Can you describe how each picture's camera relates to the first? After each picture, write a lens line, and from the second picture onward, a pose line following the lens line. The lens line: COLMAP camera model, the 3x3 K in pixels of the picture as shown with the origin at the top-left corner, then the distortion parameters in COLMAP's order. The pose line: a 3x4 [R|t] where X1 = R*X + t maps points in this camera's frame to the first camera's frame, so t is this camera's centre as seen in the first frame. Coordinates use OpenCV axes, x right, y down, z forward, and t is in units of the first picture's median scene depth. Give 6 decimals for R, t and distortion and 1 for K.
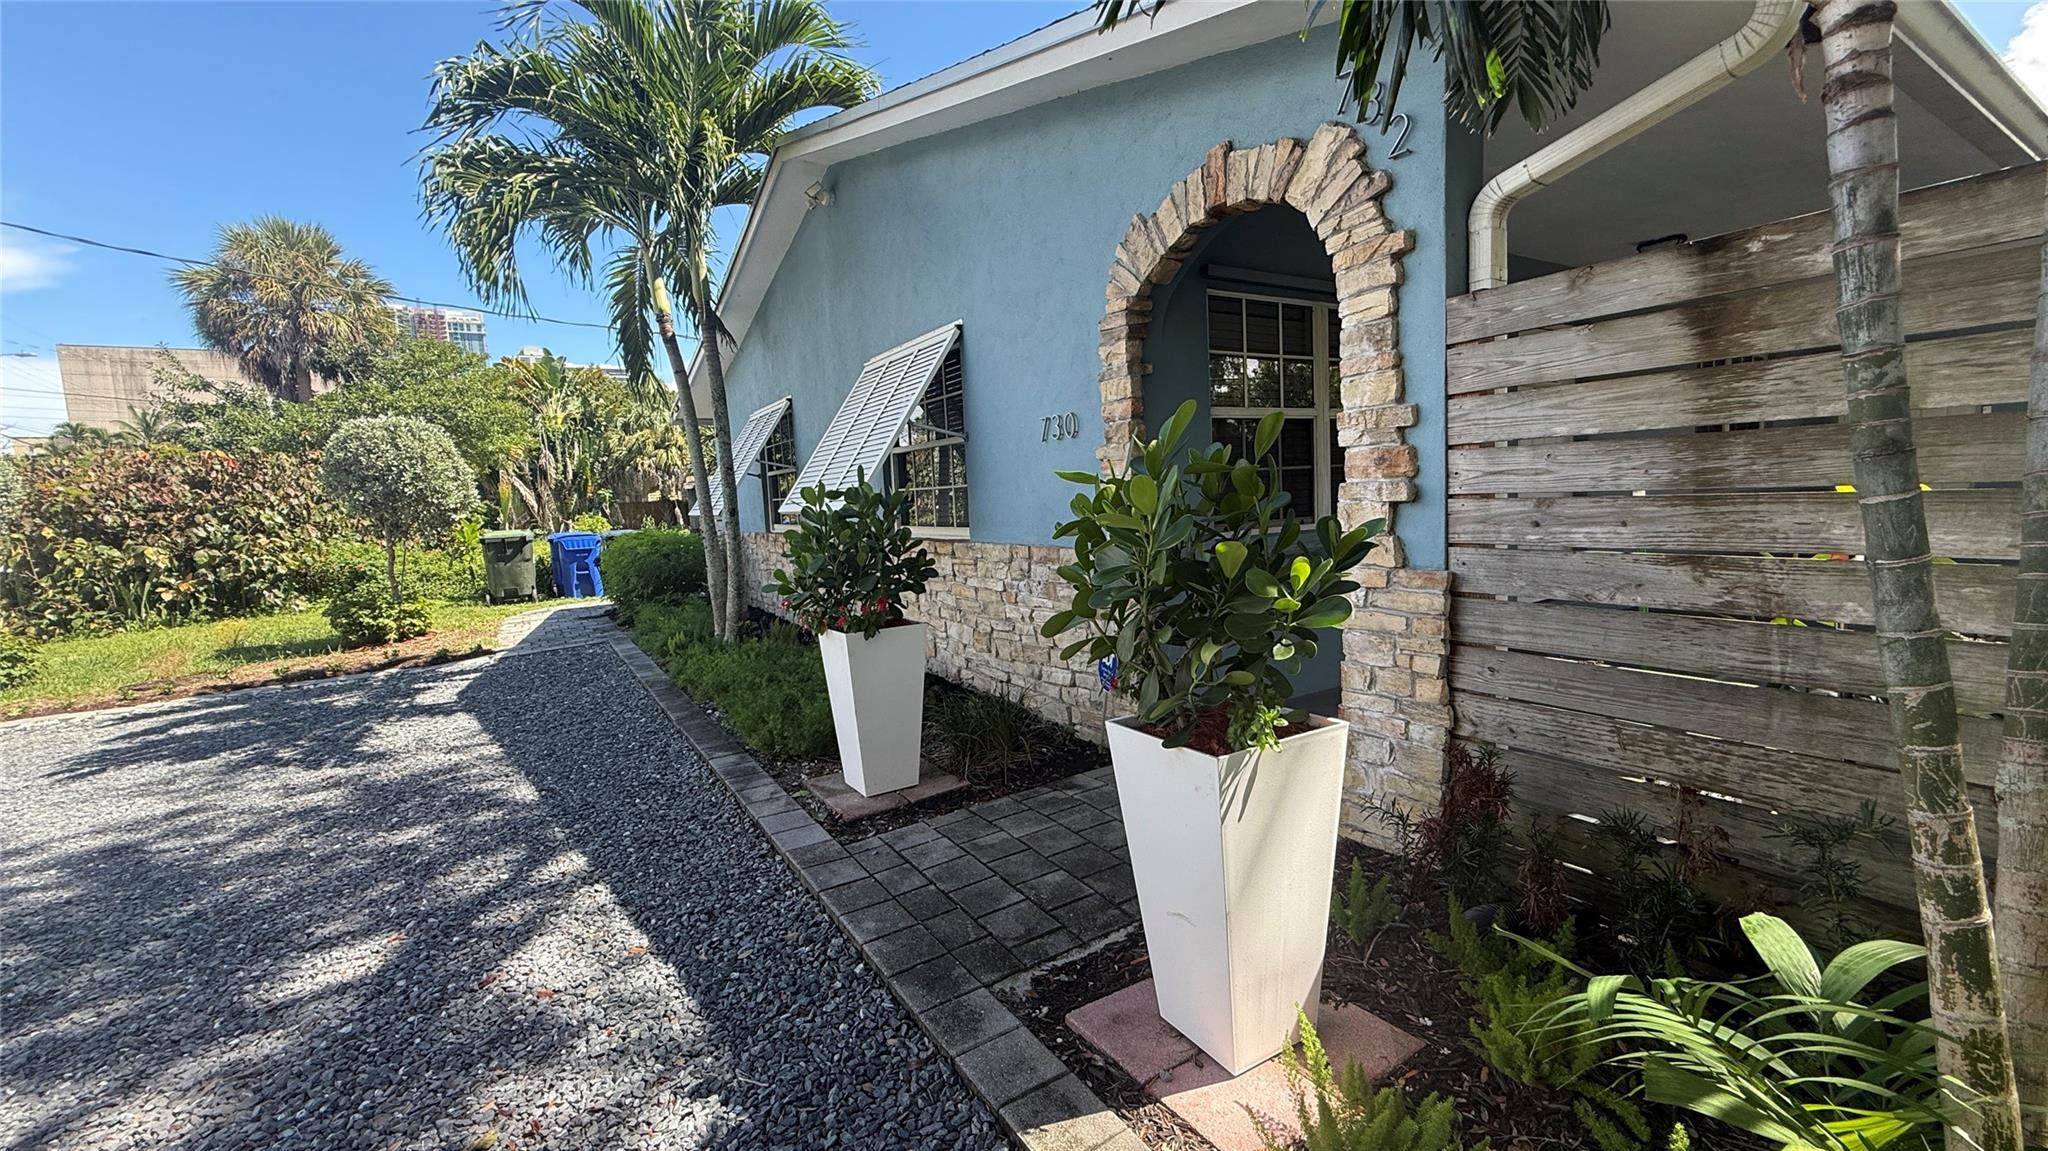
lens RADIAL K [[812.7, 0, 1016.7], [0, 812.7, 572.3], [0, 0, 1]] dist [-0.001181, -0.000101]
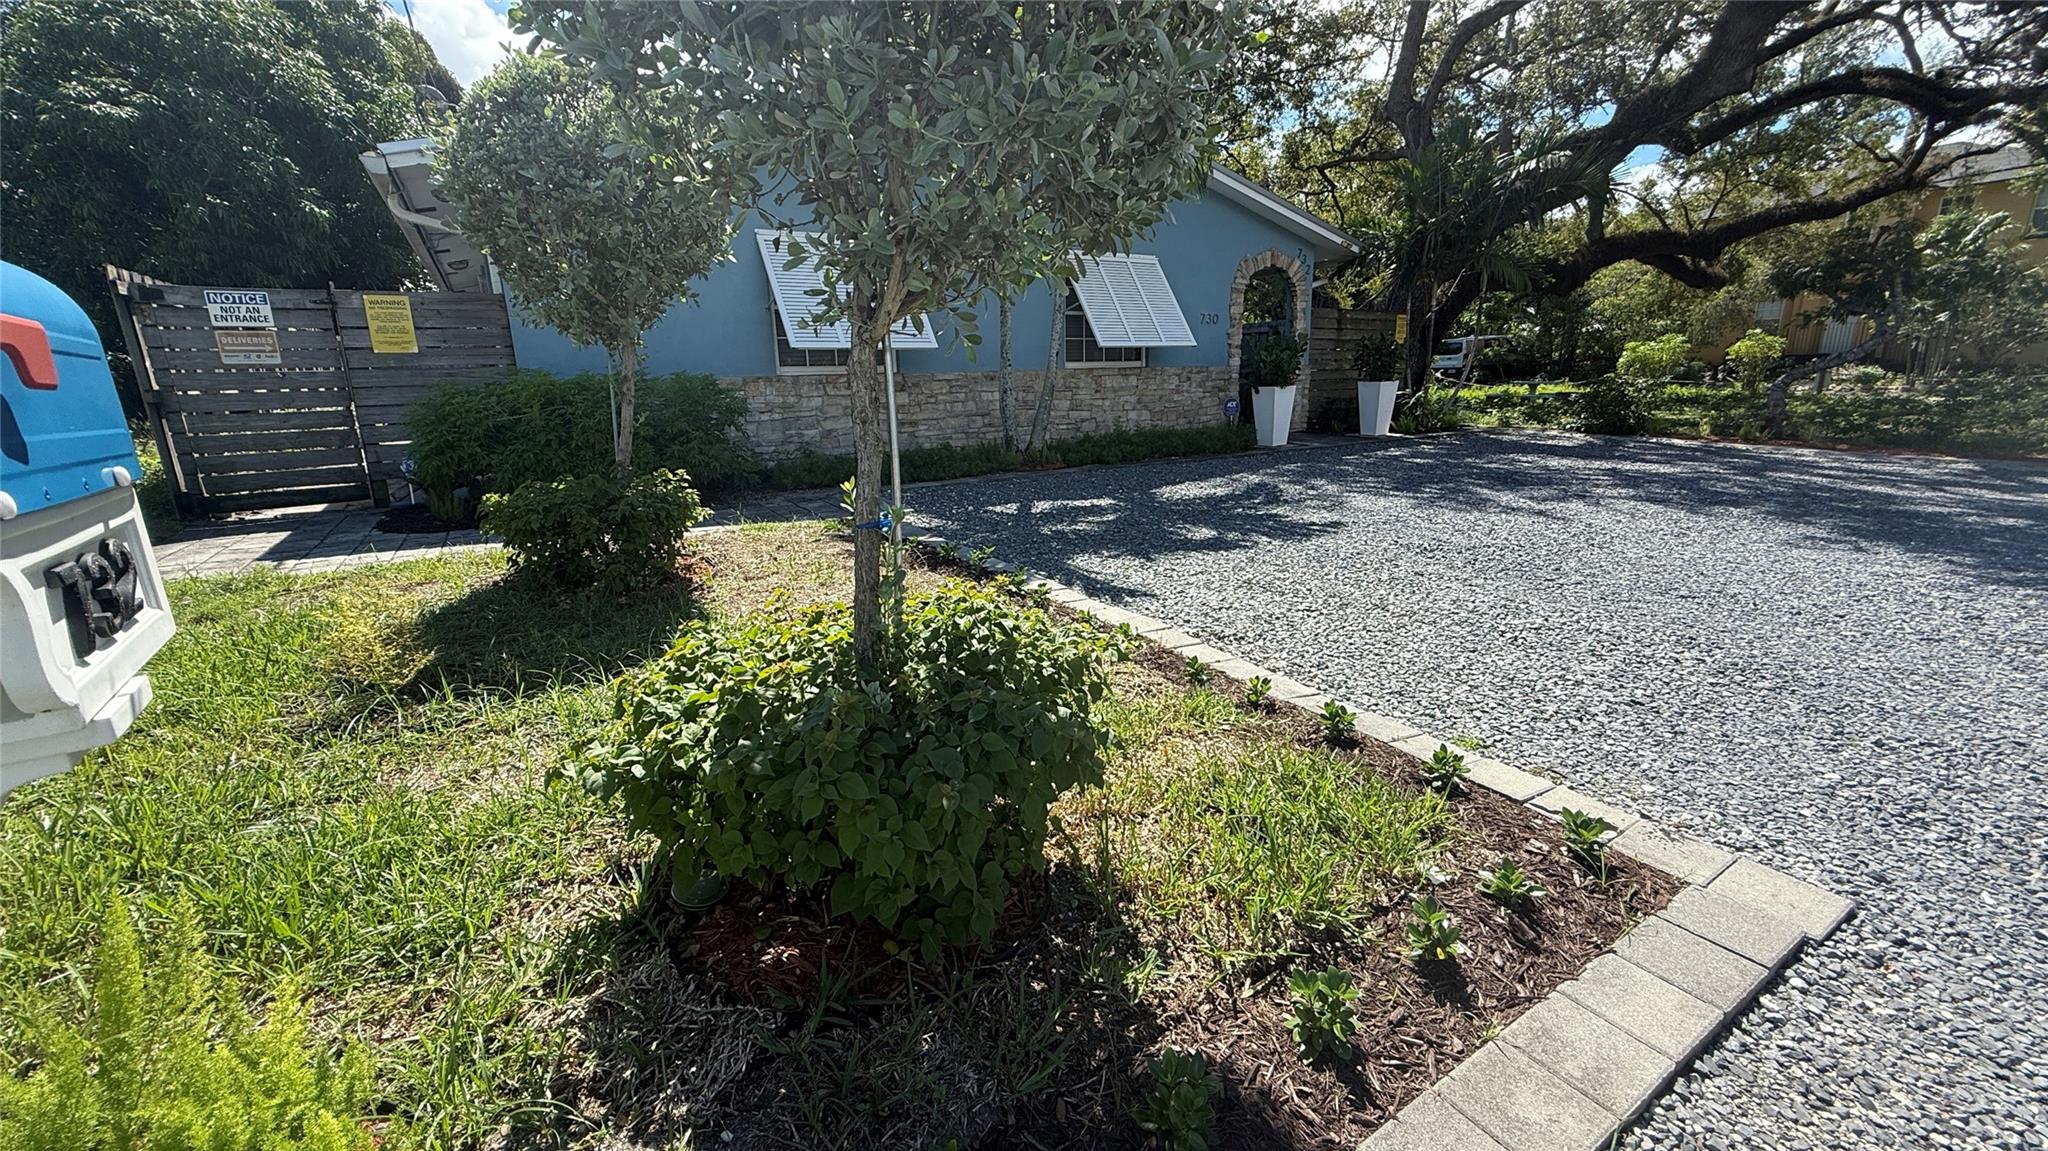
lens RADIAL K [[815.5, 0, 1019.6], [0, 815.5, 574.3], [0, 0, 1]] dist [-0.000287, -0.000006]
pose [[-0.006127, -0.193548, 0.981072, -4.016241], [0.115686, 0.974366, 0.192947, 0.067534], [-0.993267, 0.114678, 0.016421, 2.494465]]
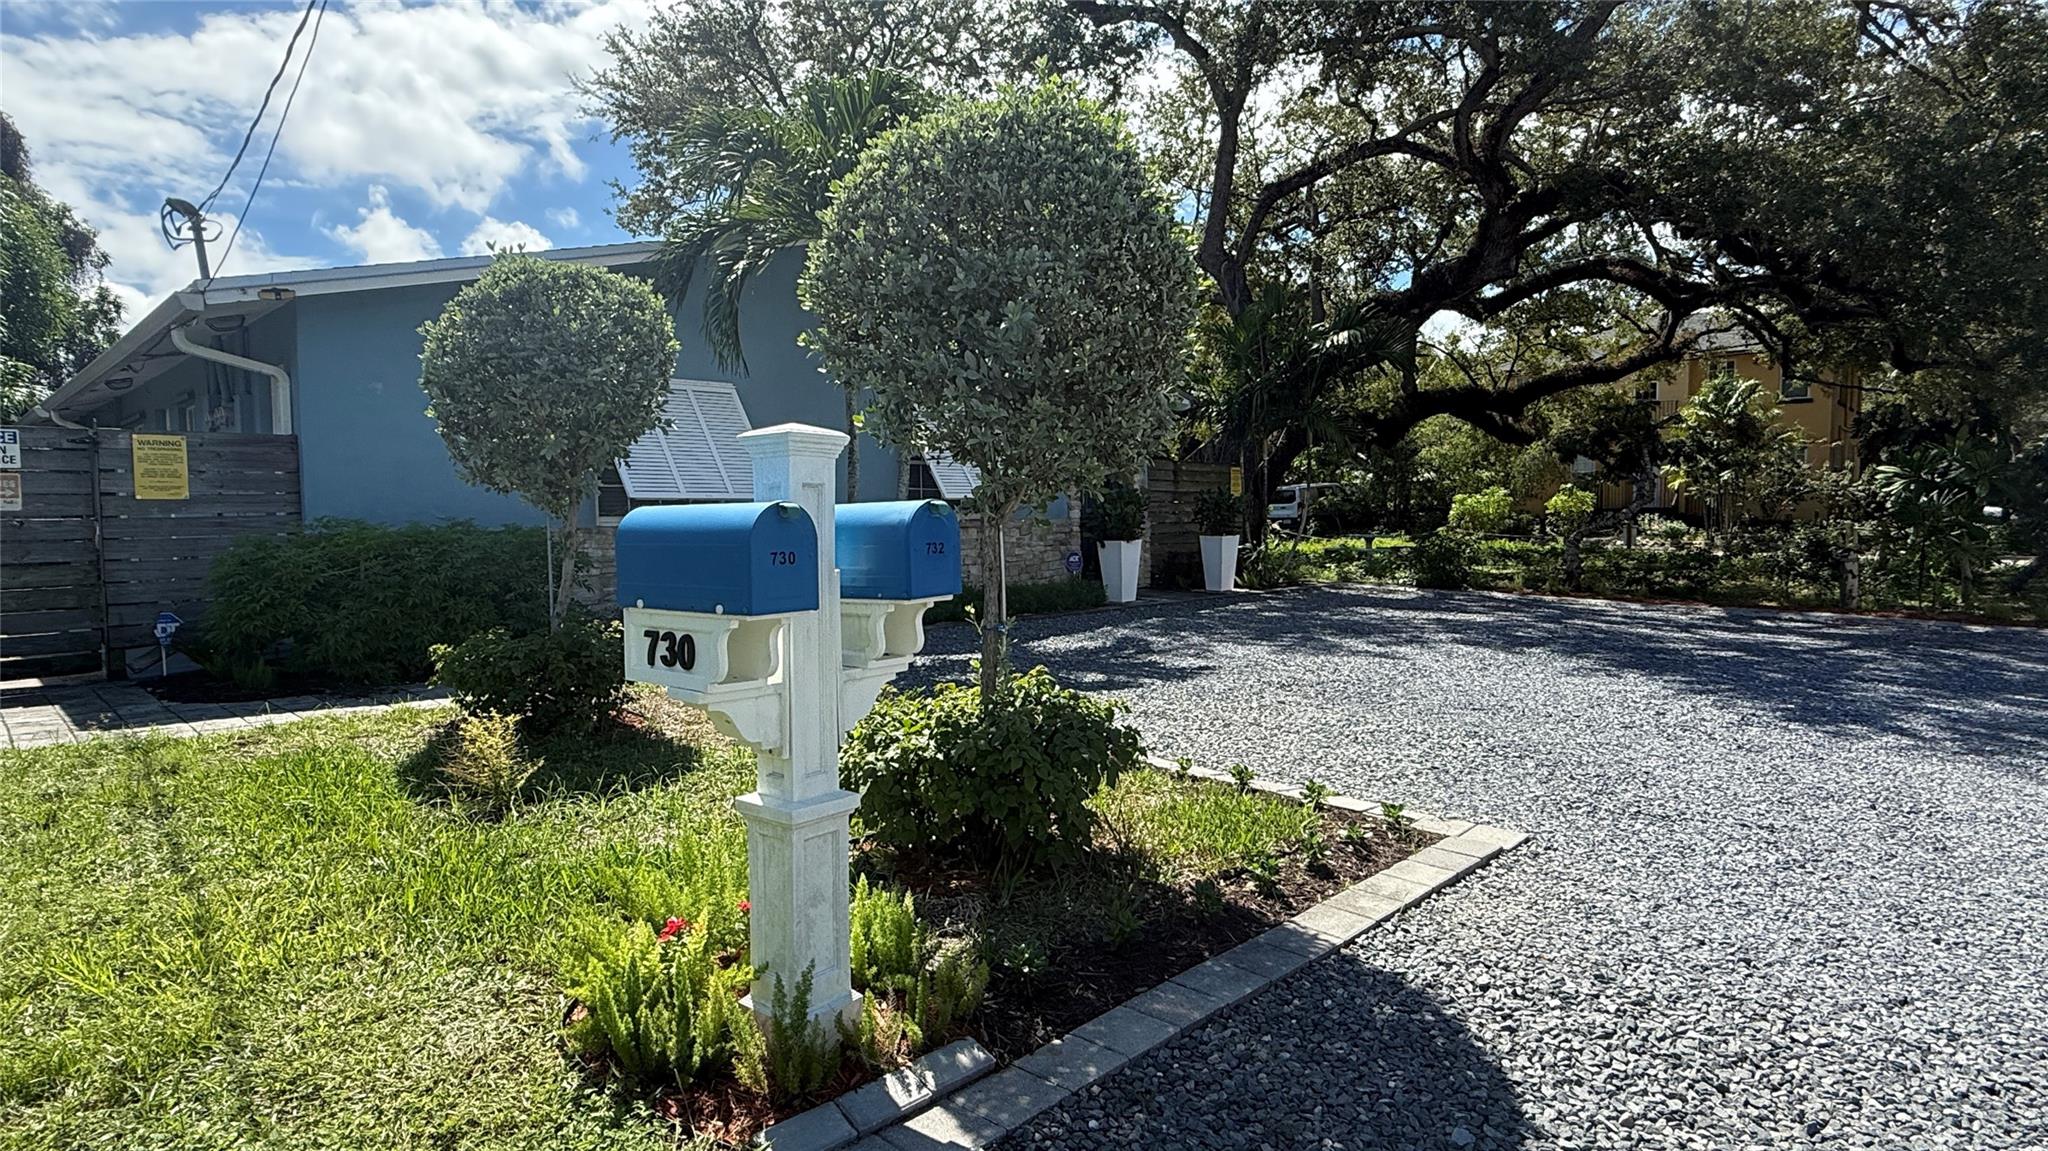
lens RADIAL K [[1098.3, 0, 1022.8], [0, 1098.3, 570.2], [0, 0, 1]] dist [0.000069, 0.000203]
pose [[-0.243273, -0.000133, 0.969958, -4.726235], [0.113658, 0.993107, 0.028642, 0.028966], [-0.963276, 0.117211, -0.241581, 2.874831]]
